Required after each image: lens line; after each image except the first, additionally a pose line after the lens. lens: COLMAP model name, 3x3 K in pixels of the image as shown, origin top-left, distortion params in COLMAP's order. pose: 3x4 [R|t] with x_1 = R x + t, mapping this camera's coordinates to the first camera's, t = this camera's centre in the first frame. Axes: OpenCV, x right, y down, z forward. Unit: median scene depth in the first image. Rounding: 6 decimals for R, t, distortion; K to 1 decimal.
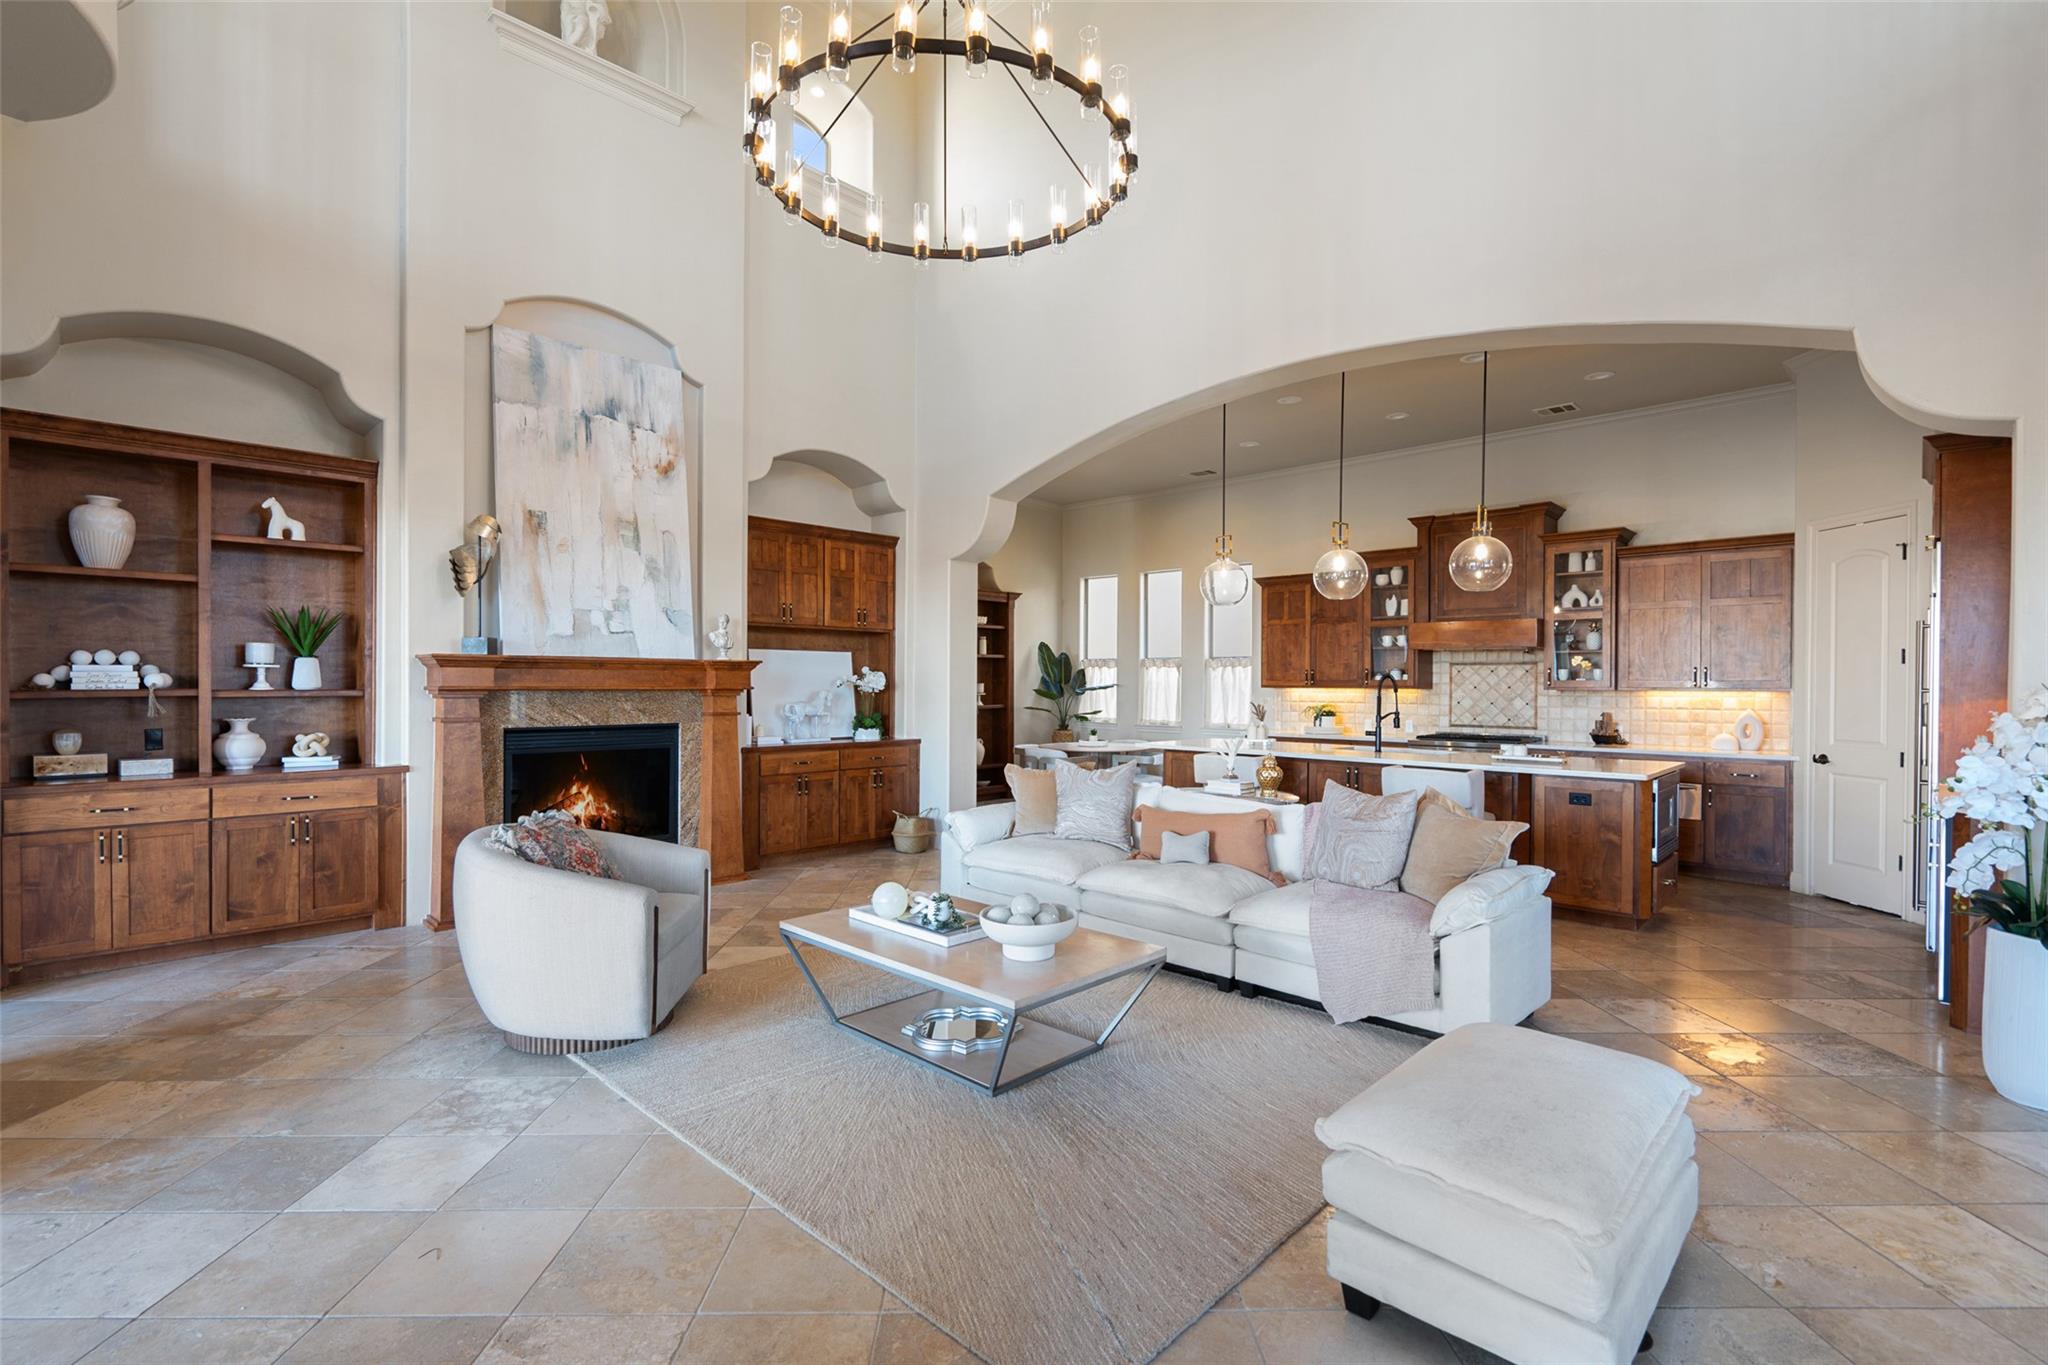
lens RADIAL K [[930.7, 0, 1028.3], [0, 930.7, 686.7], [0, 0, 1]] dist [0.000435, -0.000122]
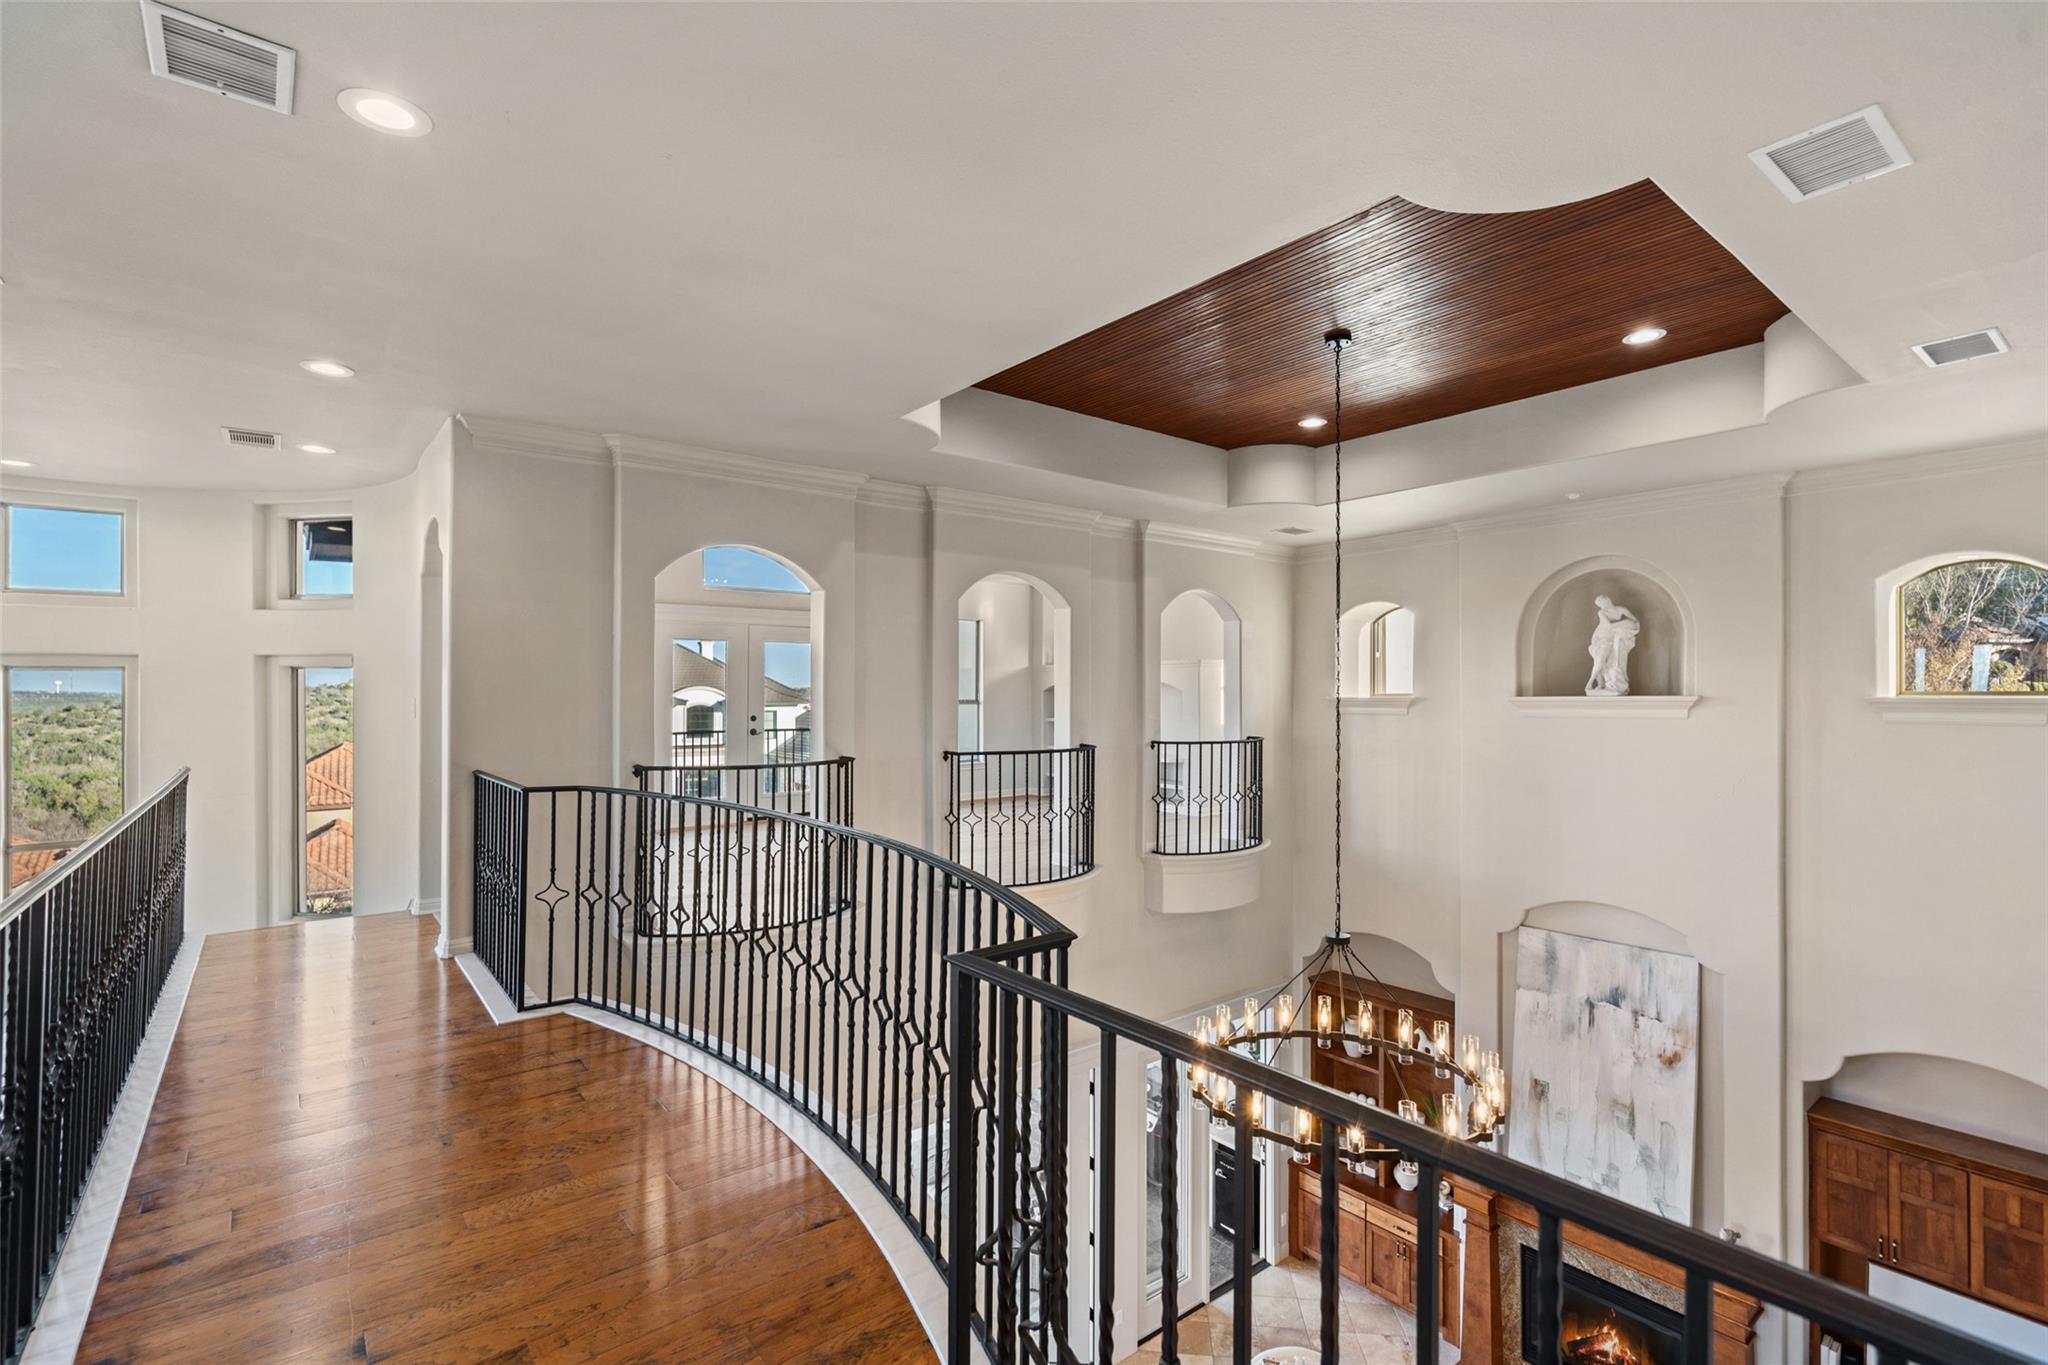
lens RADIAL K [[930.7, 0, 1028.3], [0, 930.7, 686.7], [0, 0, 1]] dist [0.000435, -0.000122]
pose [[-0.124872, -0.009420, -0.992128, 0.644770], [-0.005802, 0.999945, -0.008764, -0.566220], [0.992156, 0.004662, -0.124920, 0.381545]]
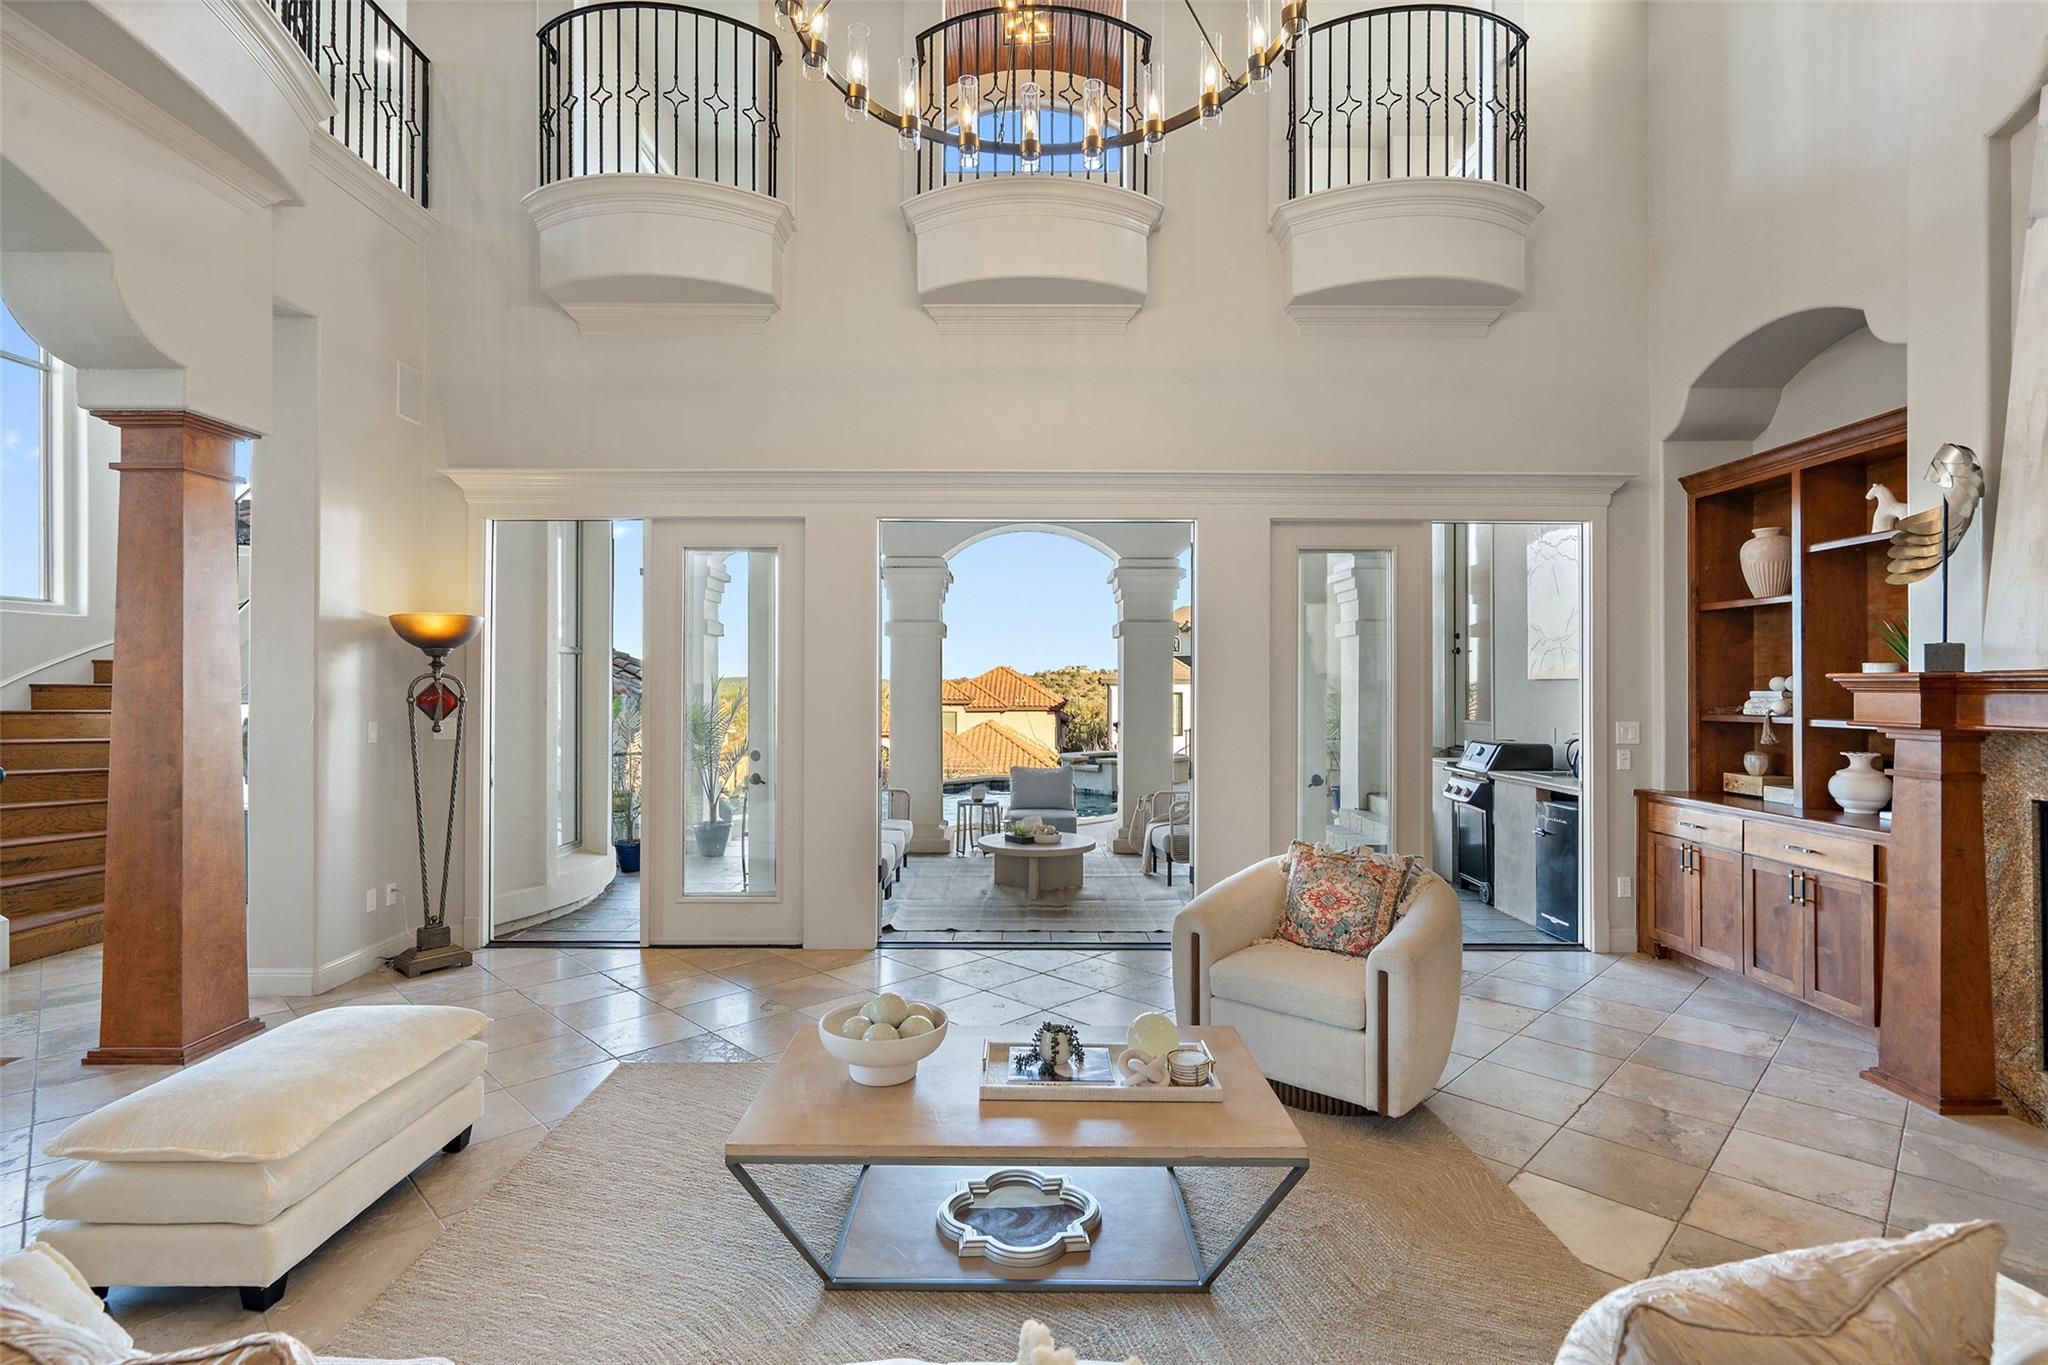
lens RADIAL K [[968.6, 0, 1006.6], [0, 968.6, 676.2], [0, 0, 1]] dist [0.001755, 0.000301]
pose [[-0.729633, -0.011351, -0.683745, 0.233094], [-0.009450, 0.999934, -0.006516, -0.016285], [0.683773, 0.001707, -0.729692, 0.798082]]
